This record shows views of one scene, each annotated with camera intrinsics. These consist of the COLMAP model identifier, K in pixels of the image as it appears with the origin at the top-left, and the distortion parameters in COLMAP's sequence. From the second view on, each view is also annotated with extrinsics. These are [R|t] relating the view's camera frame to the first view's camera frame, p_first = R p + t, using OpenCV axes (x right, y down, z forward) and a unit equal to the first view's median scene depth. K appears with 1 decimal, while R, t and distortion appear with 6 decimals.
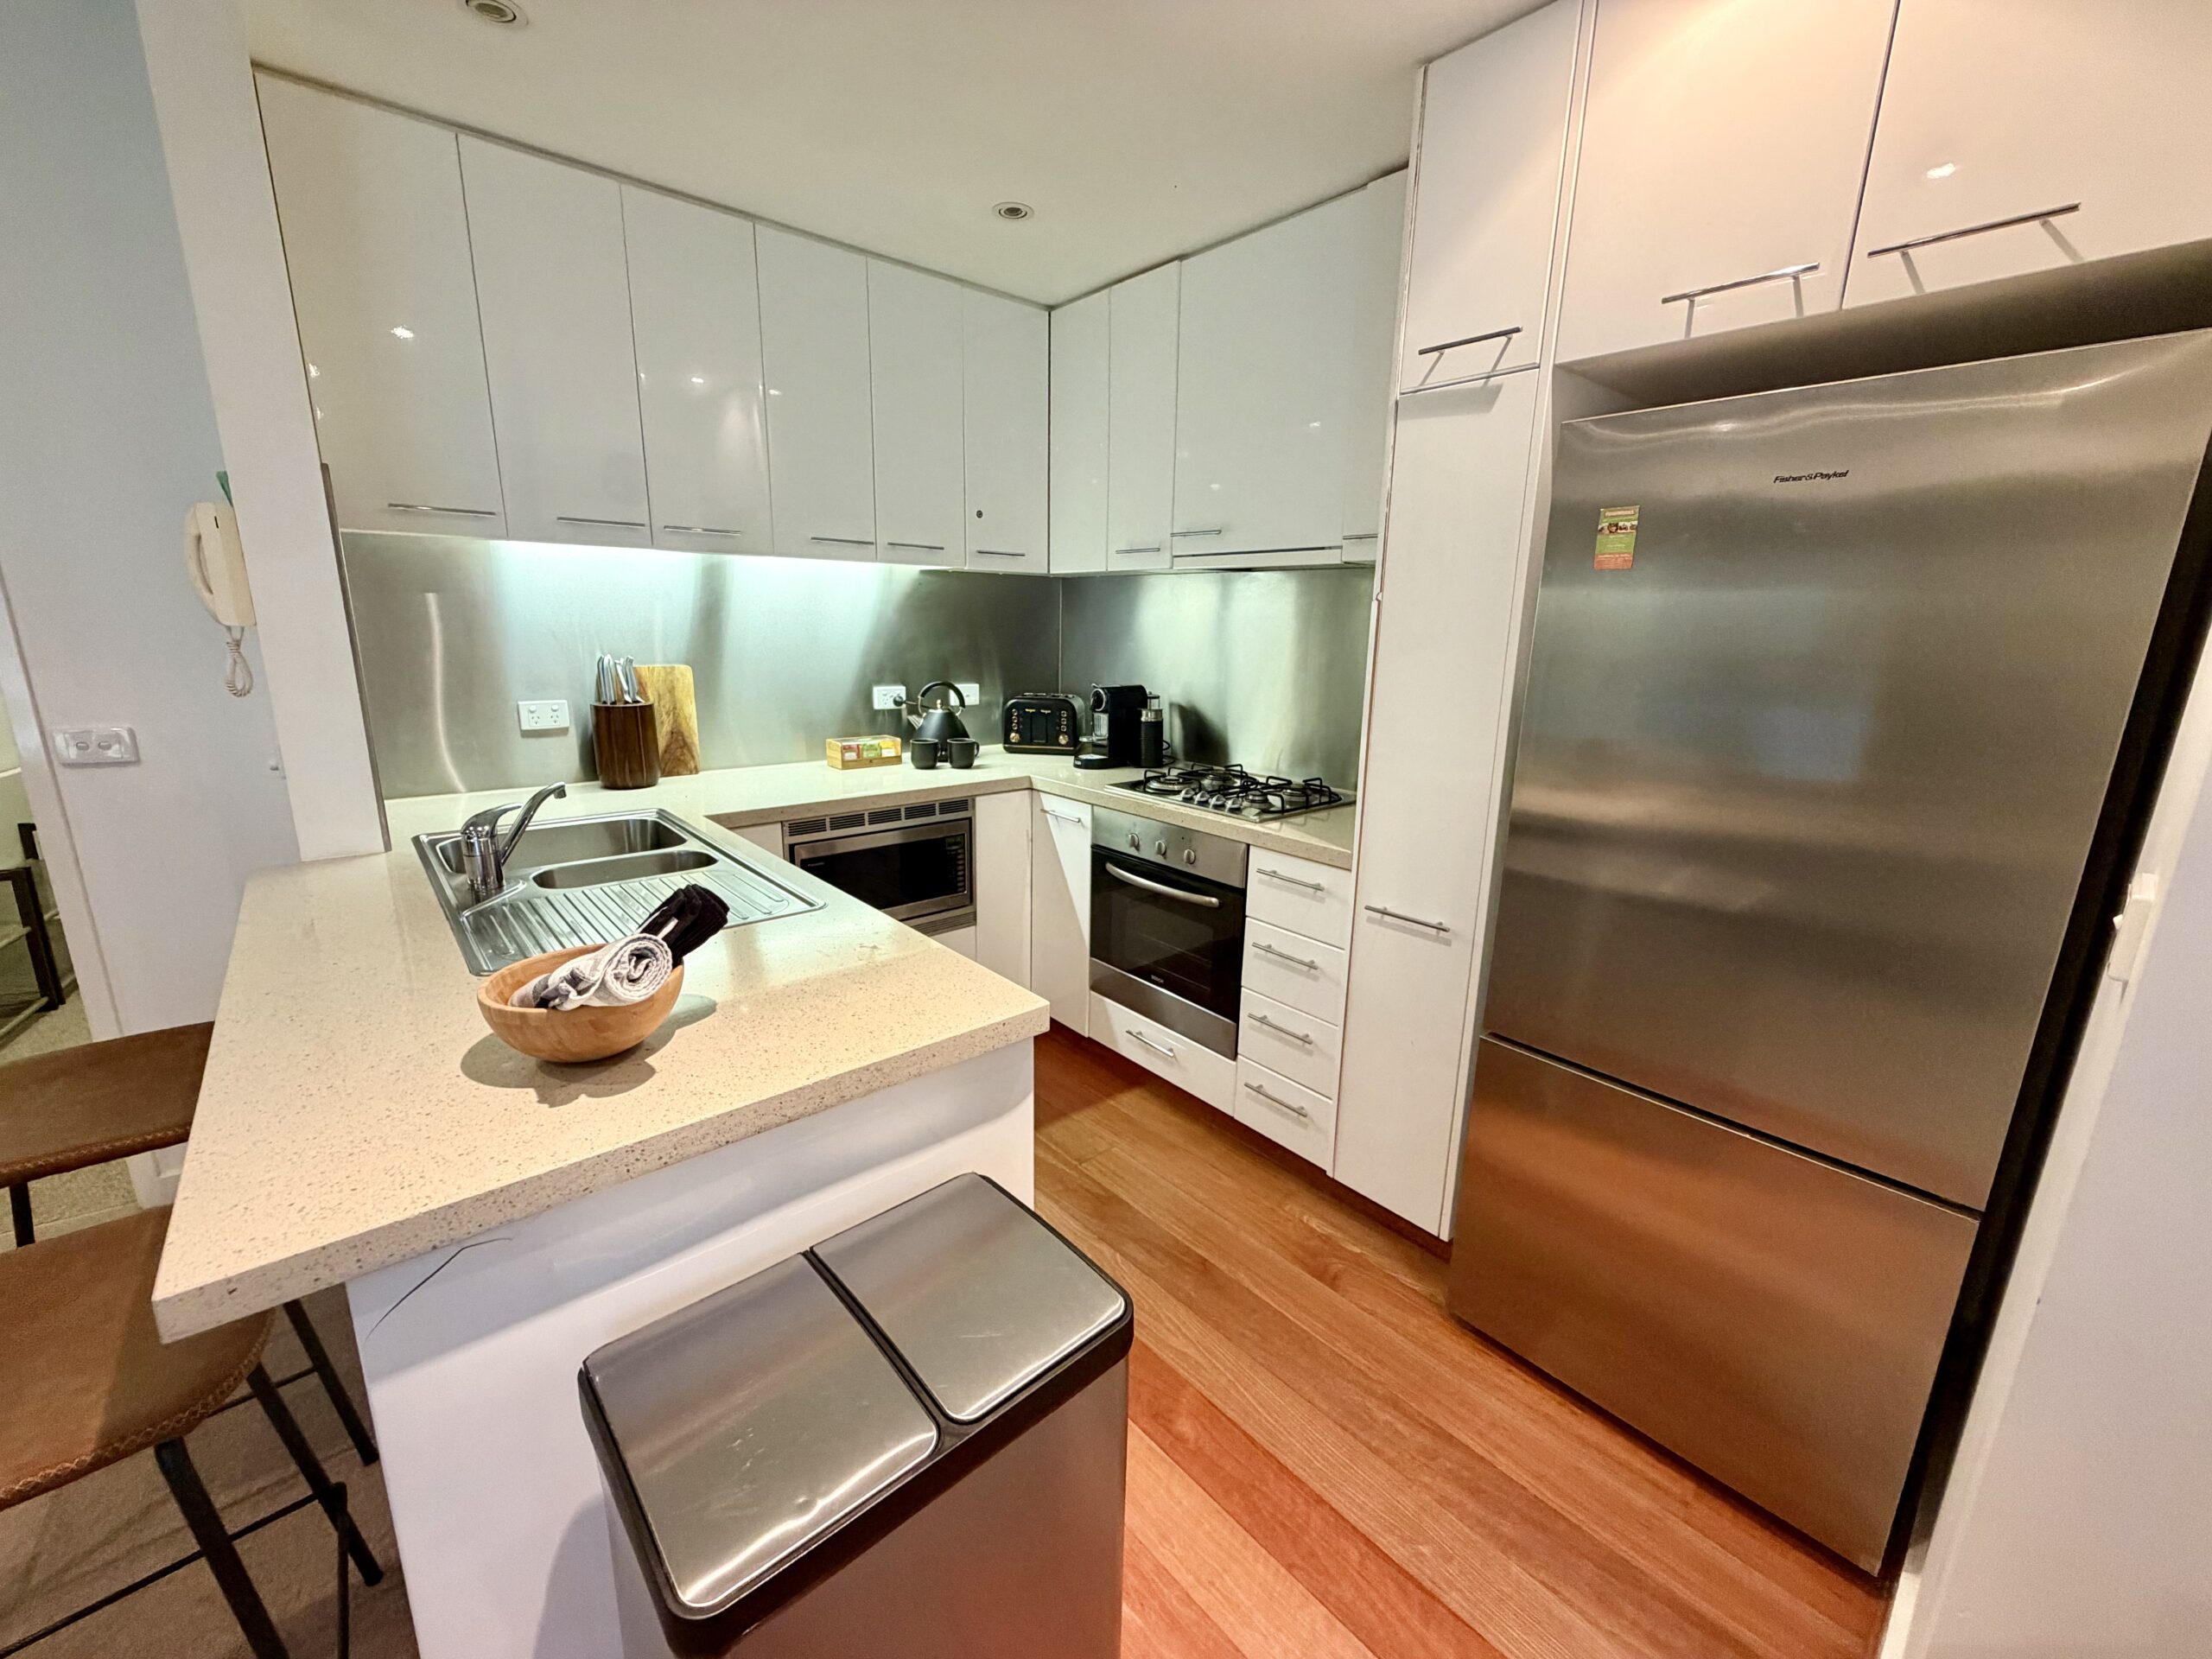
lens RADIAL K [[877.3, 0, 1100.4], [0, 877.3, 827.2], [0, 0, 1]] dist [-0.002131, 0.000164]
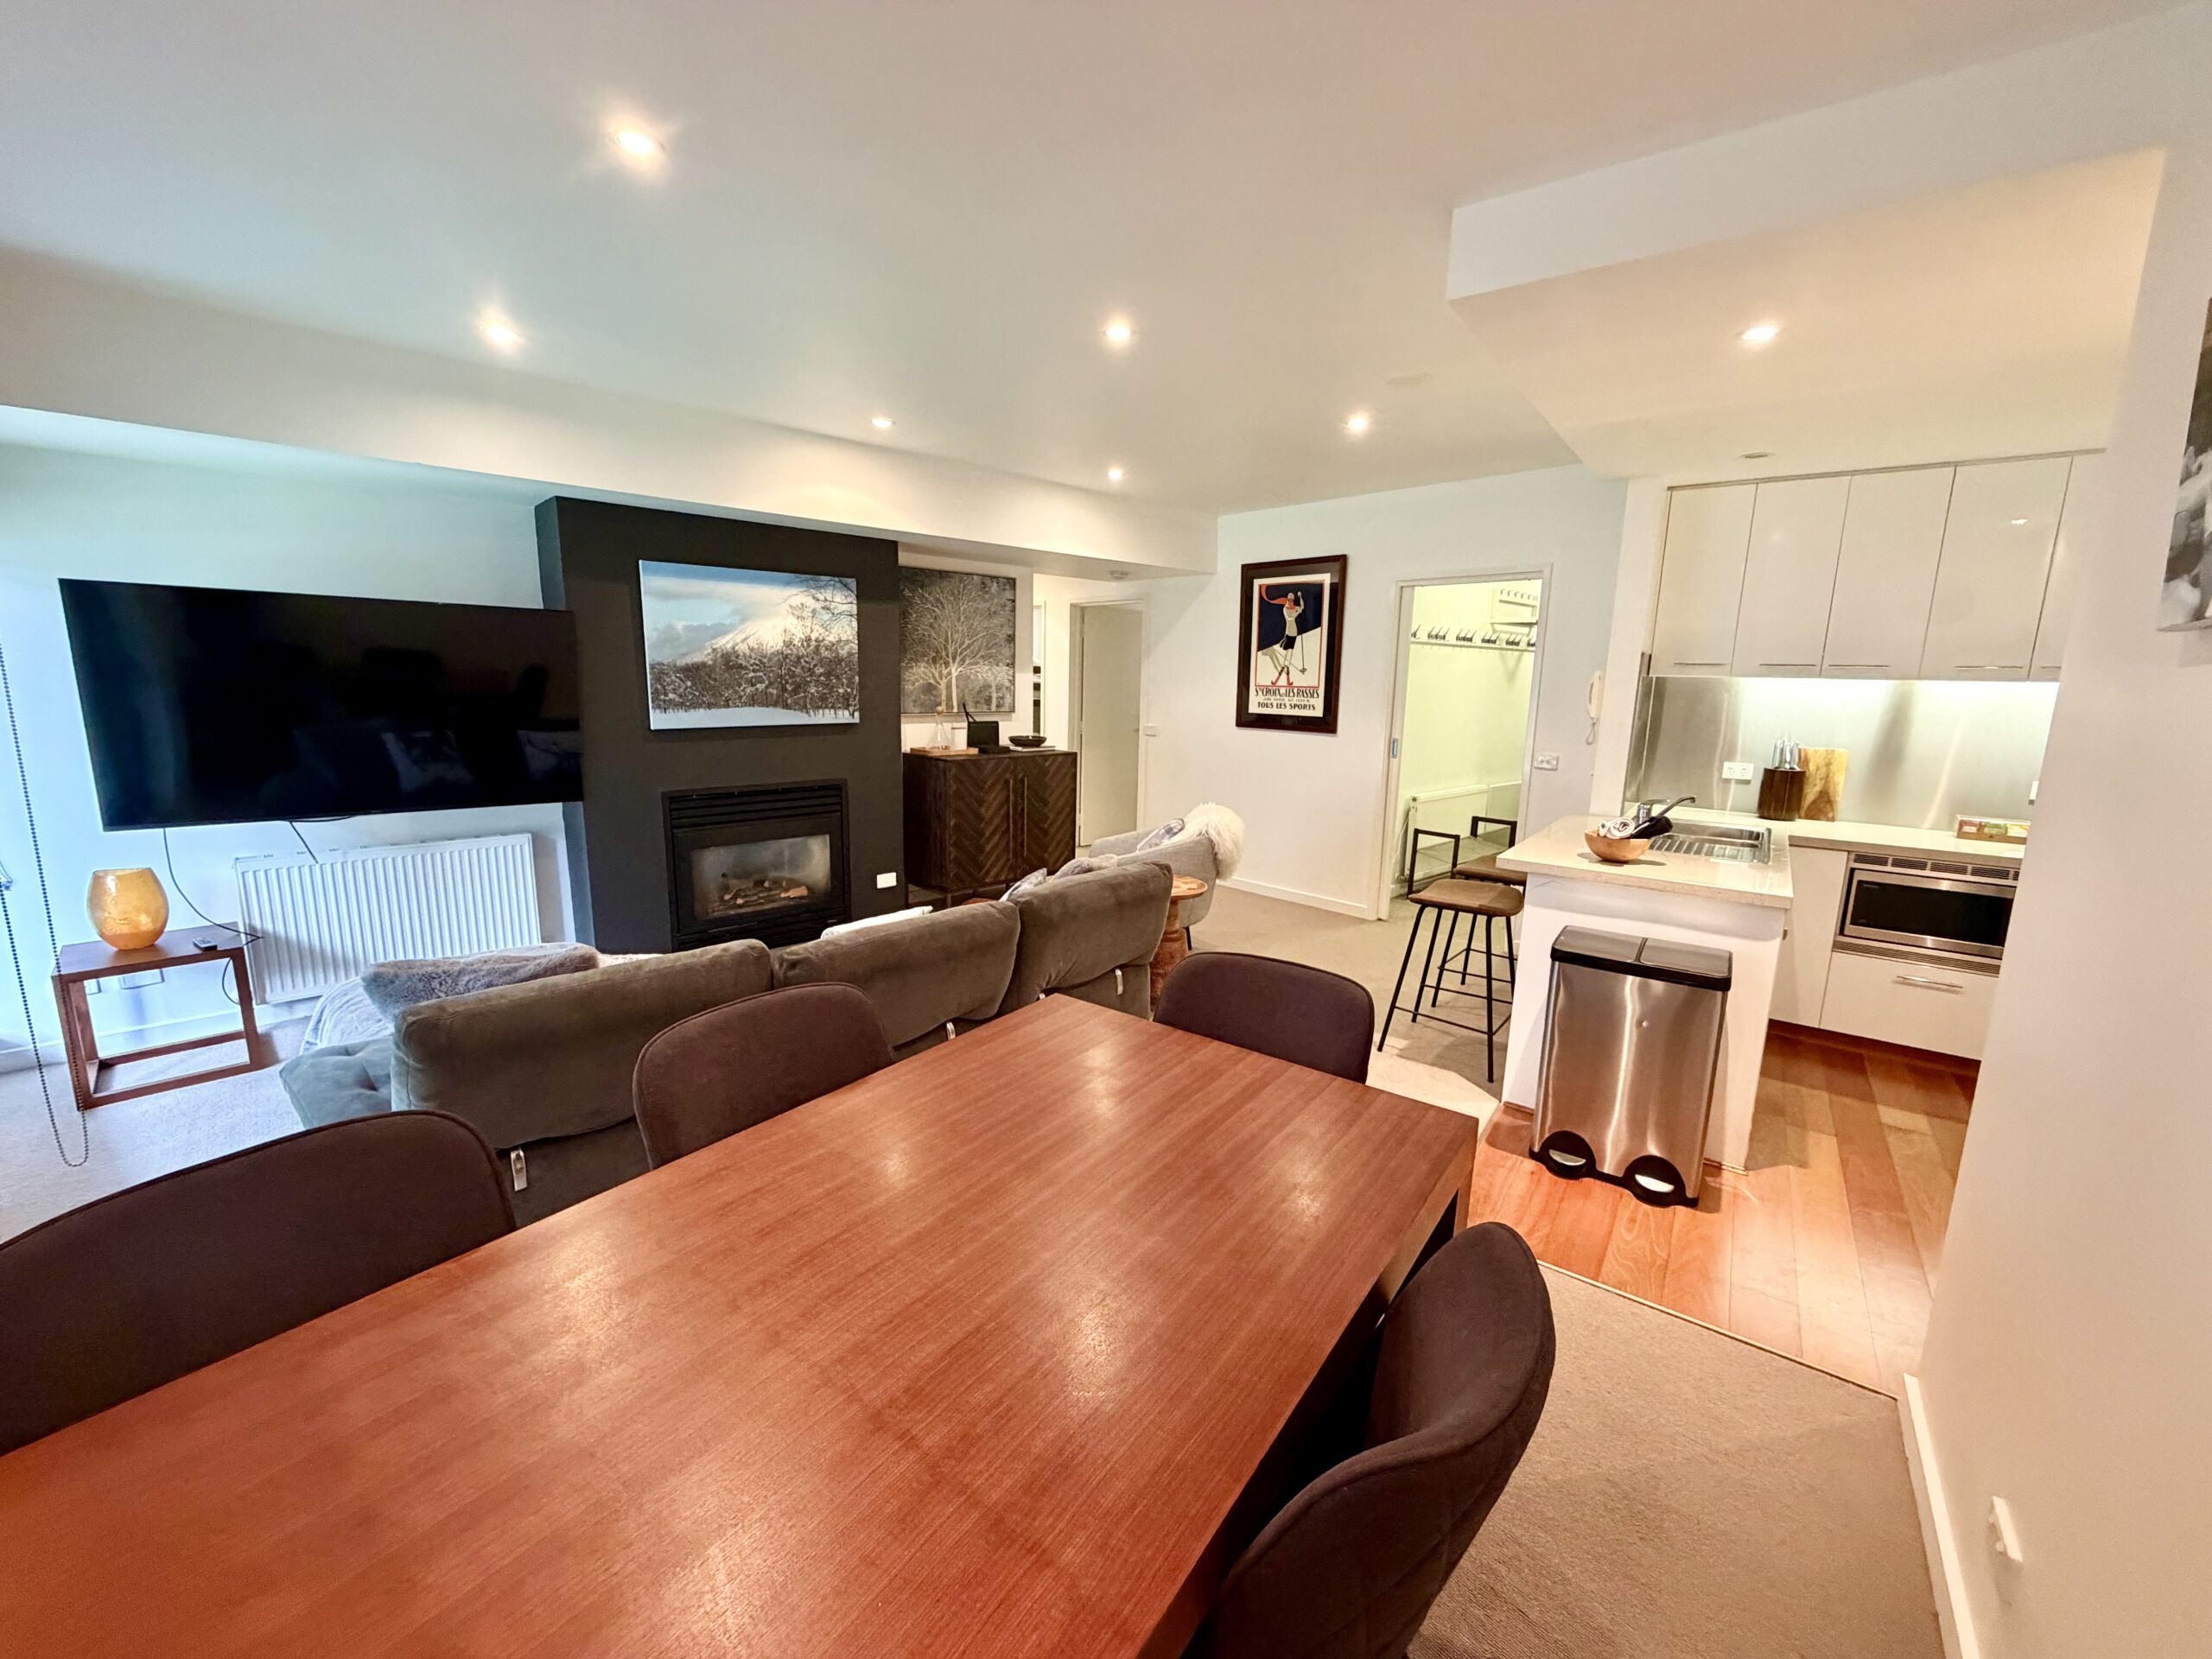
lens RADIAL K [[877.3, 0, 1100.4], [0, 877.3, 827.2], [0, 0, 1]] dist [-0.002131, 0.000164]
pose [[0.206763, 0.155430, -0.965966, 0.774633], [-0.243713, 0.964362, 0.103005, 0.104859], [0.947551, 0.214121, 0.237274, -0.565409]]
